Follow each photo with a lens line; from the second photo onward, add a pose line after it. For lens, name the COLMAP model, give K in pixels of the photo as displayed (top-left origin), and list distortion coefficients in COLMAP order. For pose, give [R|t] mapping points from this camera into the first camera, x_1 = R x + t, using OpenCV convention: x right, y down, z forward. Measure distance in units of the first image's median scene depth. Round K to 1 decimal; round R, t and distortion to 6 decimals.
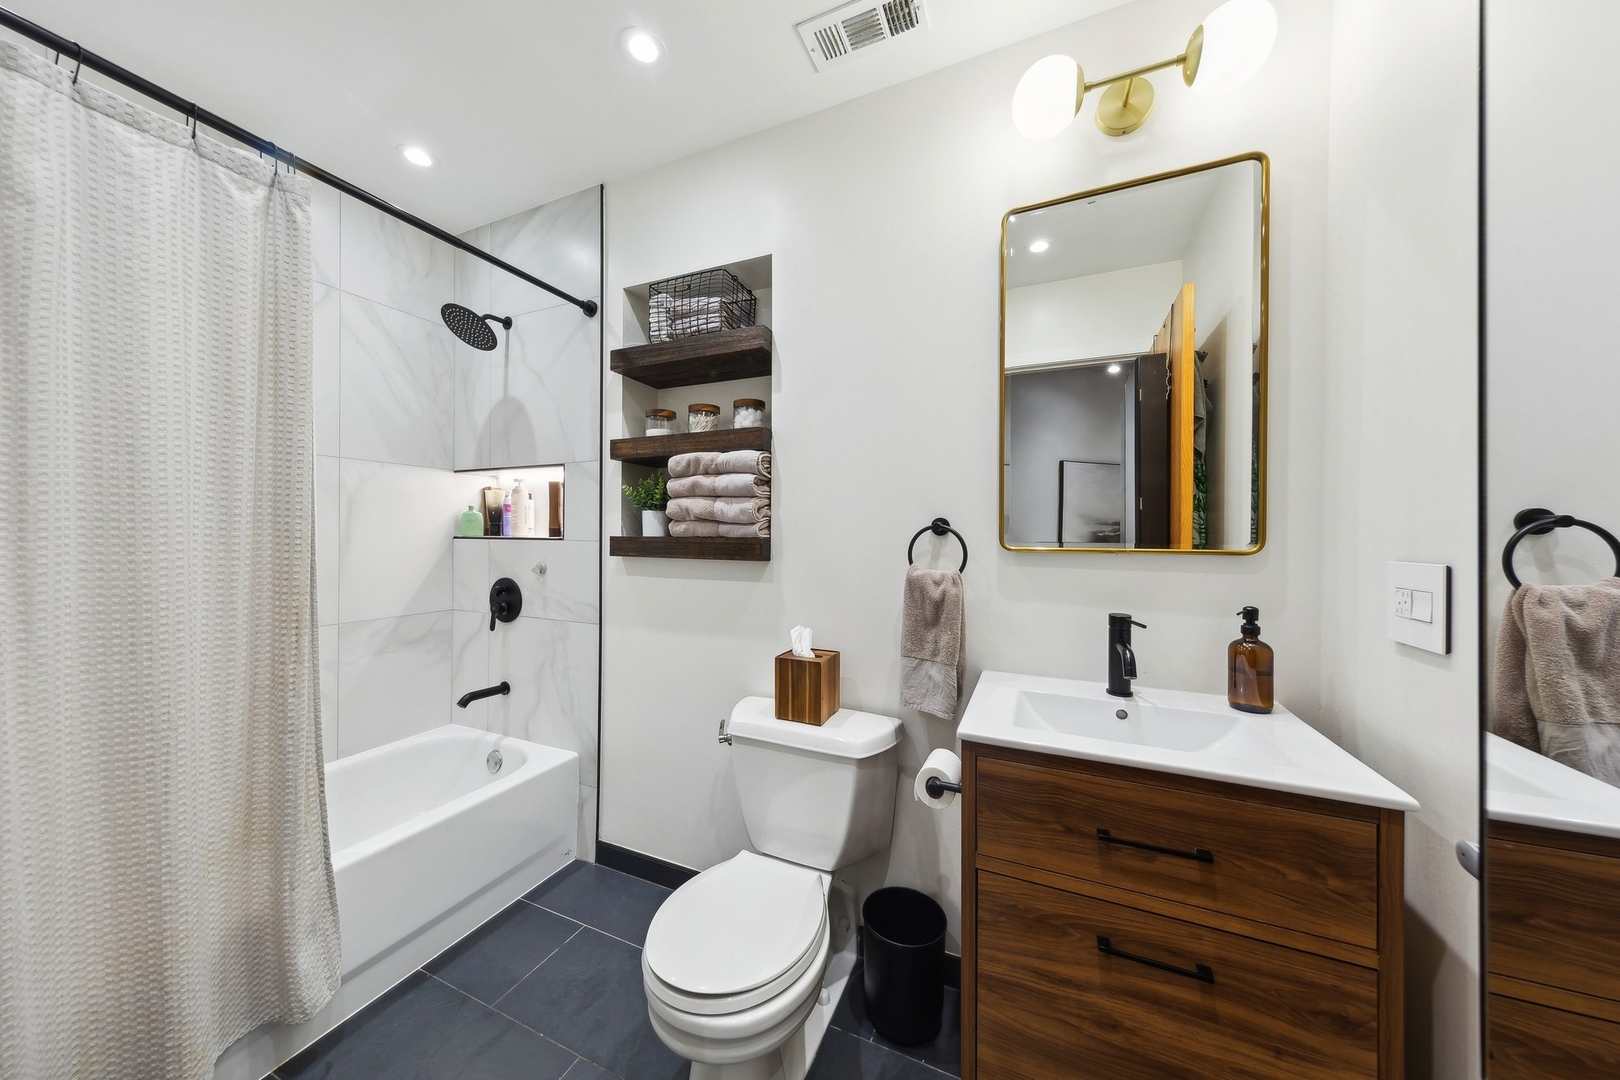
lens RADIAL K [[516.9, 0, 813.0], [0, 516.9, 537.0], [0, 0, 1]] dist [0.008598, -0.001083]
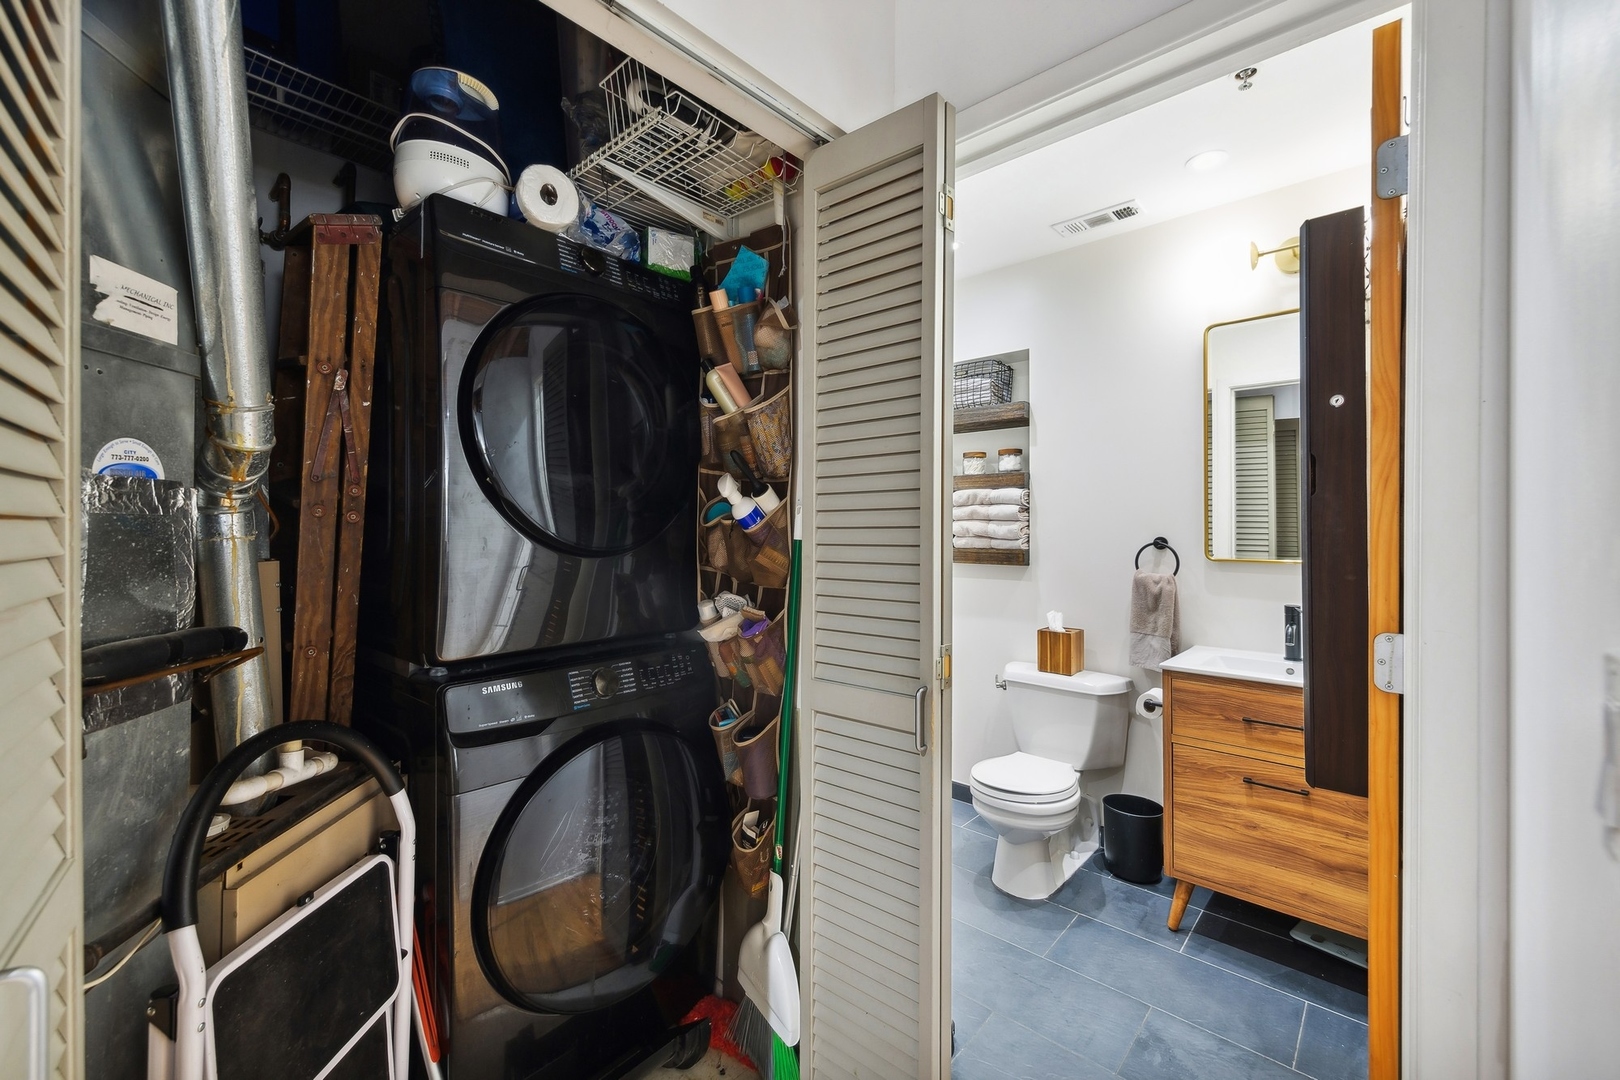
lens RADIAL K [[670.1, 0, 800.8], [0, 670.1, 523.7], [0, 0, 1]] dist [0.003460, 0.000109]
pose [[0.946187, -0.005408, -0.323575, -0.094552], [-0.000624, 0.999828, -0.018536, -0.040382], [0.323619, 0.017741, 0.946021, -1.091839]]
